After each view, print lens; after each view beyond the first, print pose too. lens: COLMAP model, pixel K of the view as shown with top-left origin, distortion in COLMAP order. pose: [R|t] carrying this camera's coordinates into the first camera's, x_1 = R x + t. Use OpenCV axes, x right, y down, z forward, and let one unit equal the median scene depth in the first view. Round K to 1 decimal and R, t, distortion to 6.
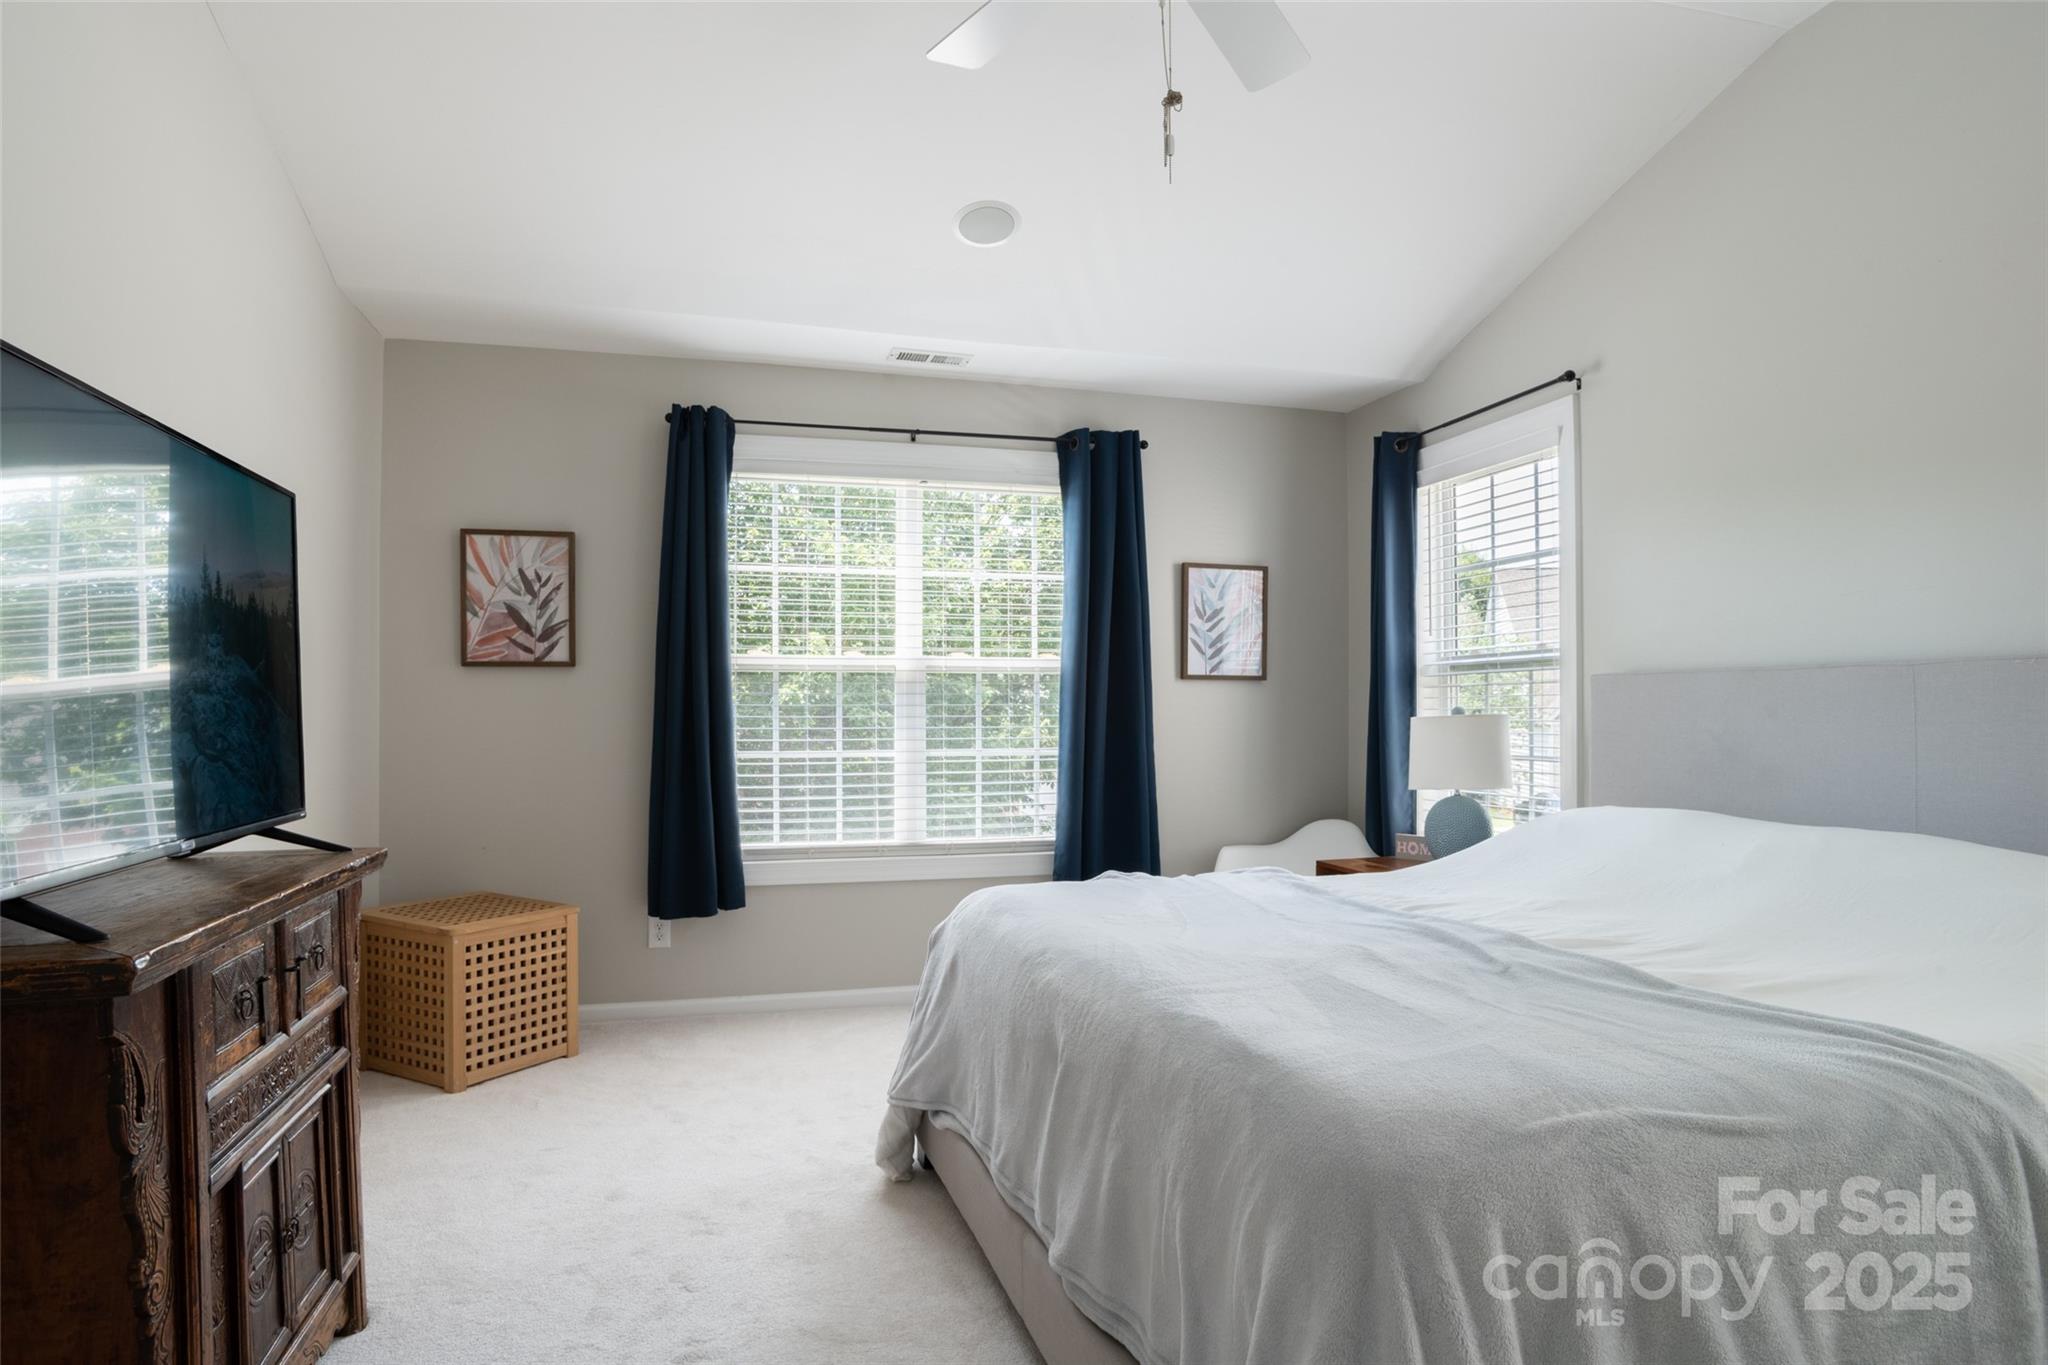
lens RADIAL K [[1174.5, 0, 1024.0], [0, 1174.5, 682.5], [0, 0, 1]] dist [-0.070385, 0.058291]
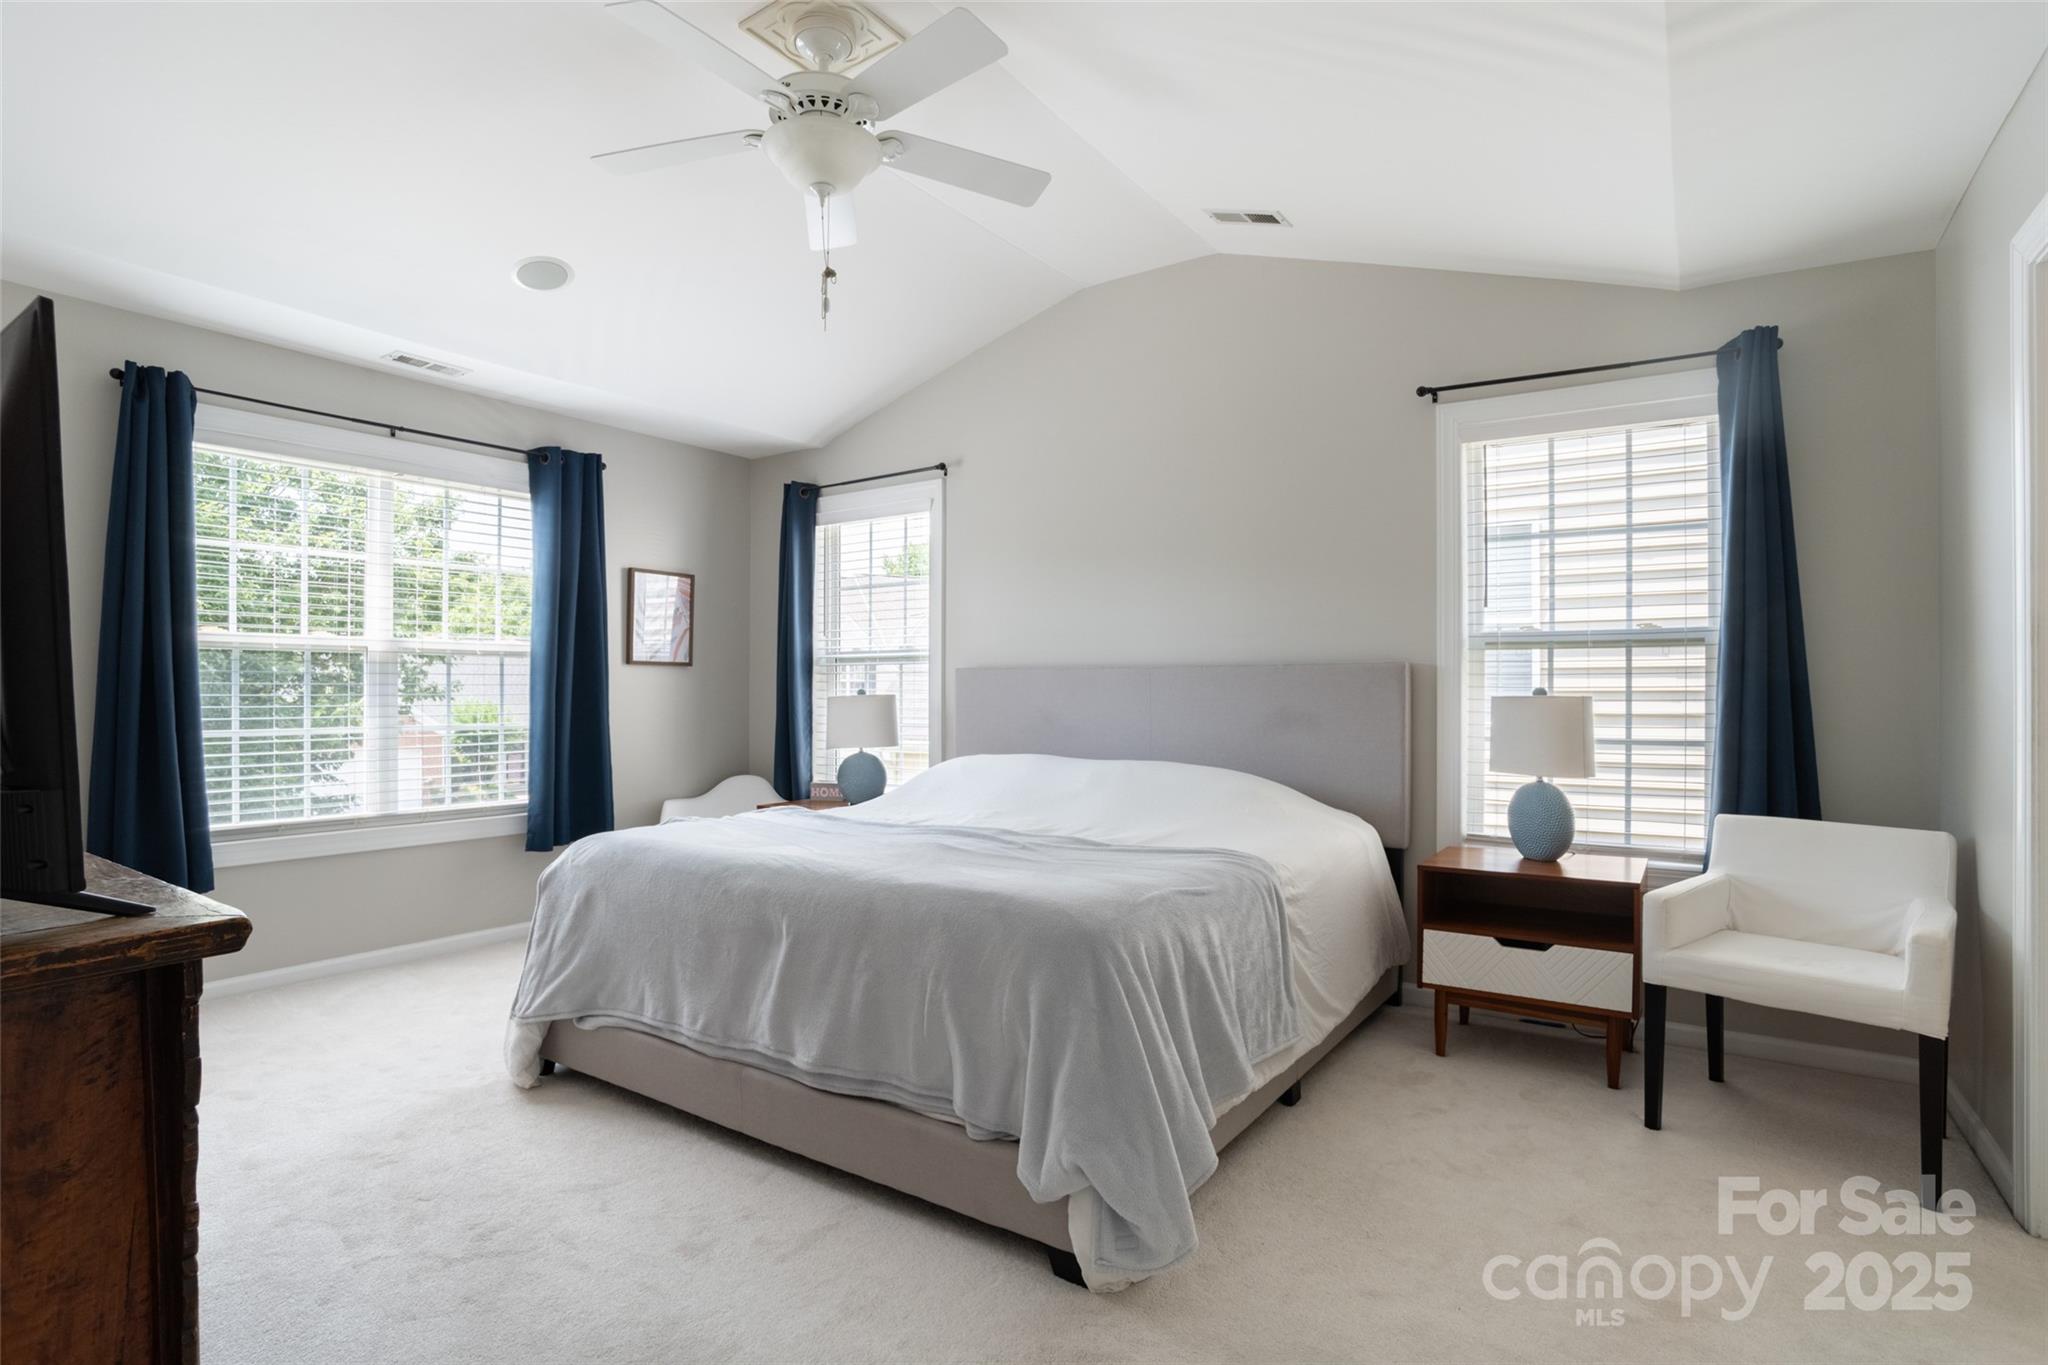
lens RADIAL K [[1009.2, 0, 1021.2], [0, 1009.2, 642.4], [0, 0, 1]] dist [-0.058645, 0.043280]
pose [[0.785224, 0.033108, 0.618326, -0.207427], [-0.018370, 0.999376, -0.030183, -0.001924], [-0.618939, 0.012342, 0.785342, -0.063789]]
